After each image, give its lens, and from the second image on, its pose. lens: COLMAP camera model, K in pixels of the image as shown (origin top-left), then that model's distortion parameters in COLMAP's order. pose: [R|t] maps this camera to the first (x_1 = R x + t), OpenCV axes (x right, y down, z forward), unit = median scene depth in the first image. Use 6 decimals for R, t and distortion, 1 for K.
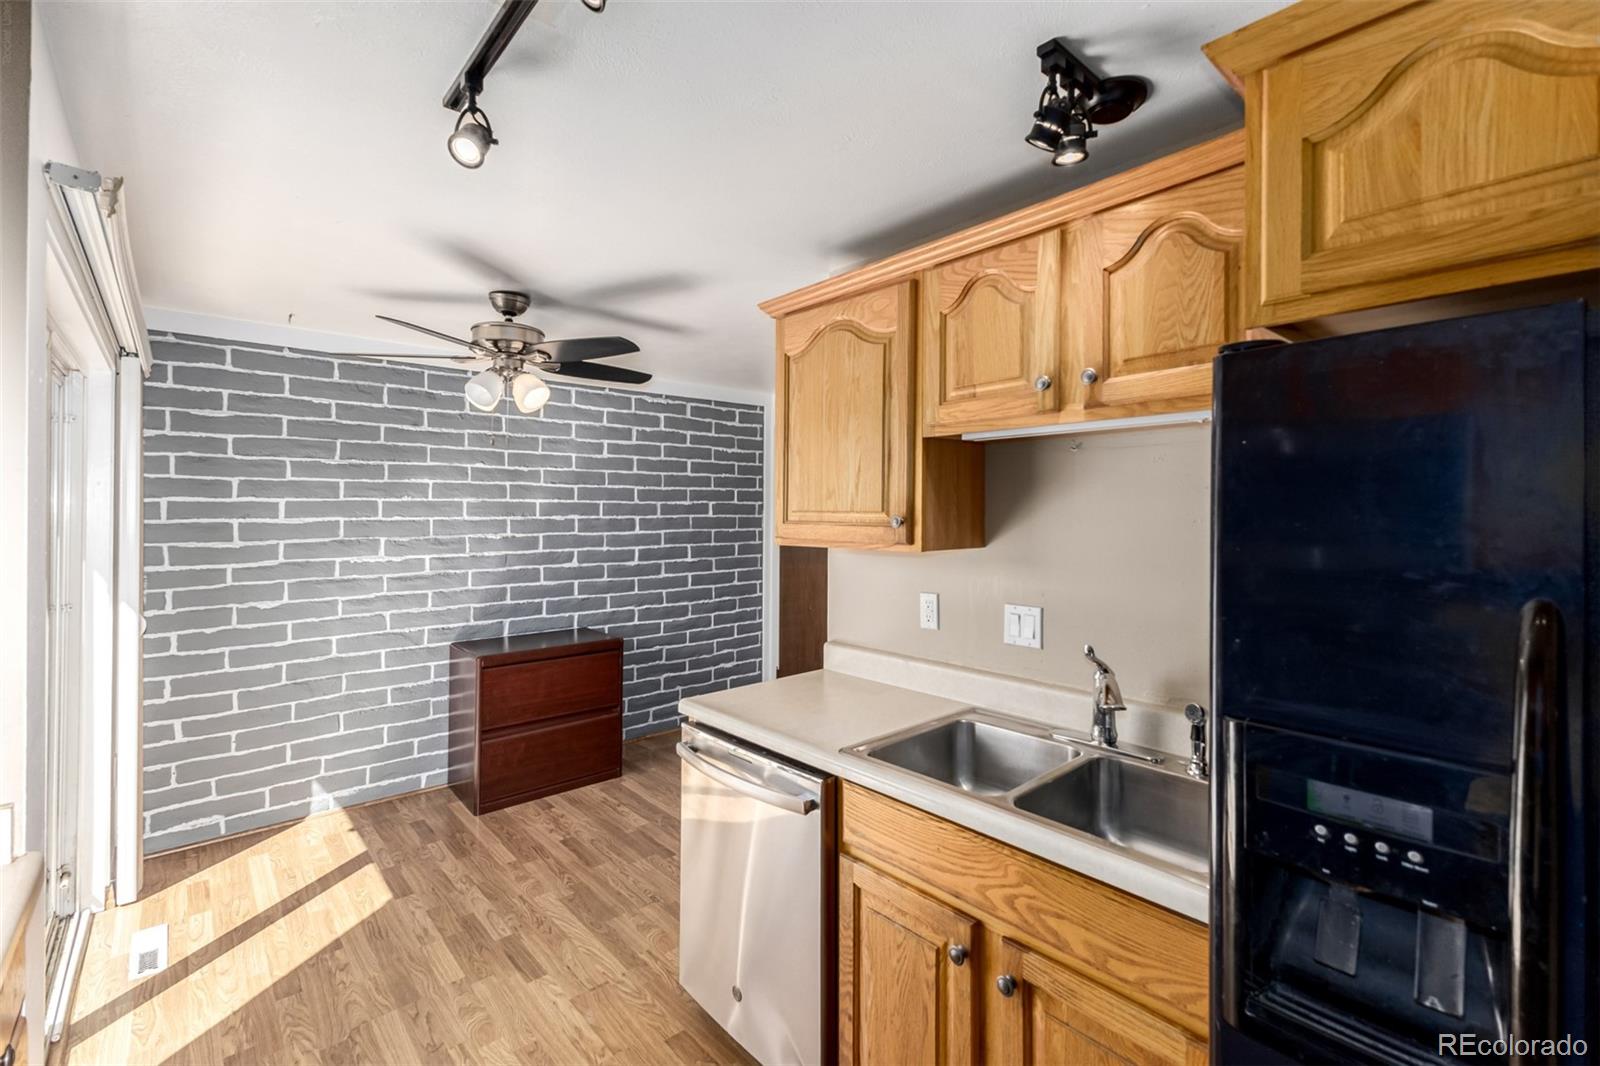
lens RADIAL K [[699.6, 0, 805.6], [0, 699.6, 528.1], [0, 0, 1]] dist [0.010773, -0.001650]
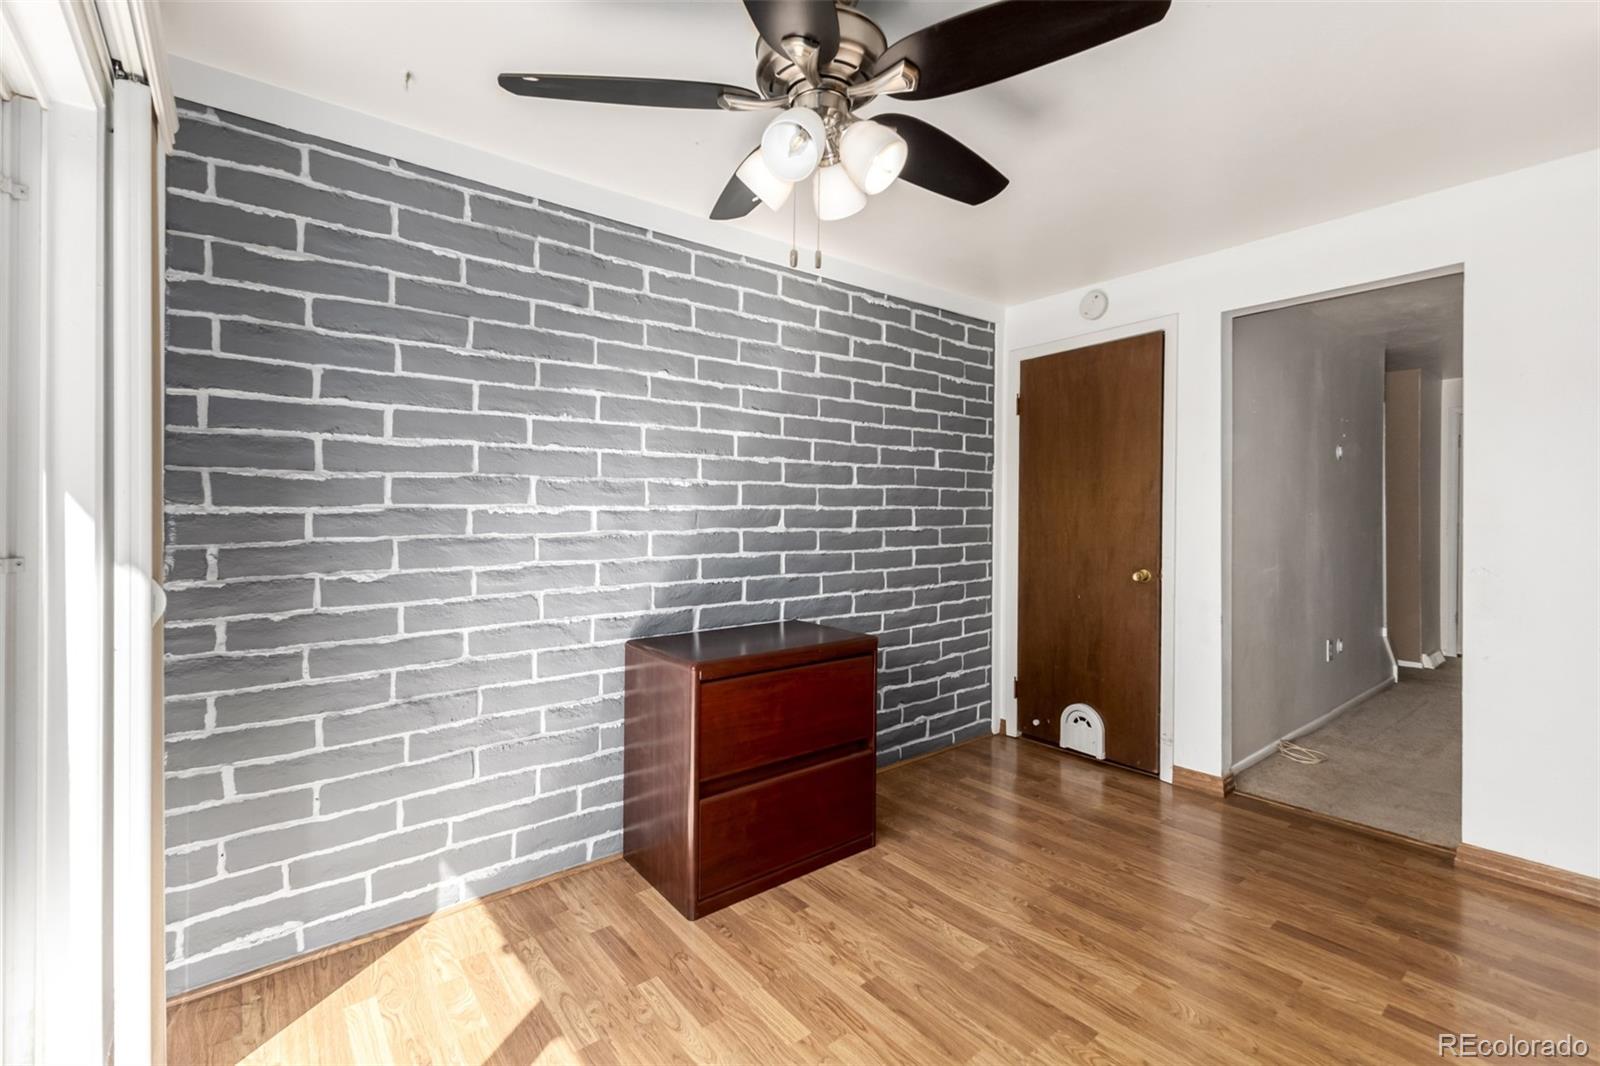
lens RADIAL K [[699.6, 0, 808.1], [0, 699.6, 534.3], [0, 0, 1]] dist [0.010773, -0.001650]
pose [[0.998718, 0.001947, -0.050591, -0.332235], [-0.001541, 0.999966, 0.008048, 0.064145], [0.050605, -0.007960, 0.998687, 0.386621]]
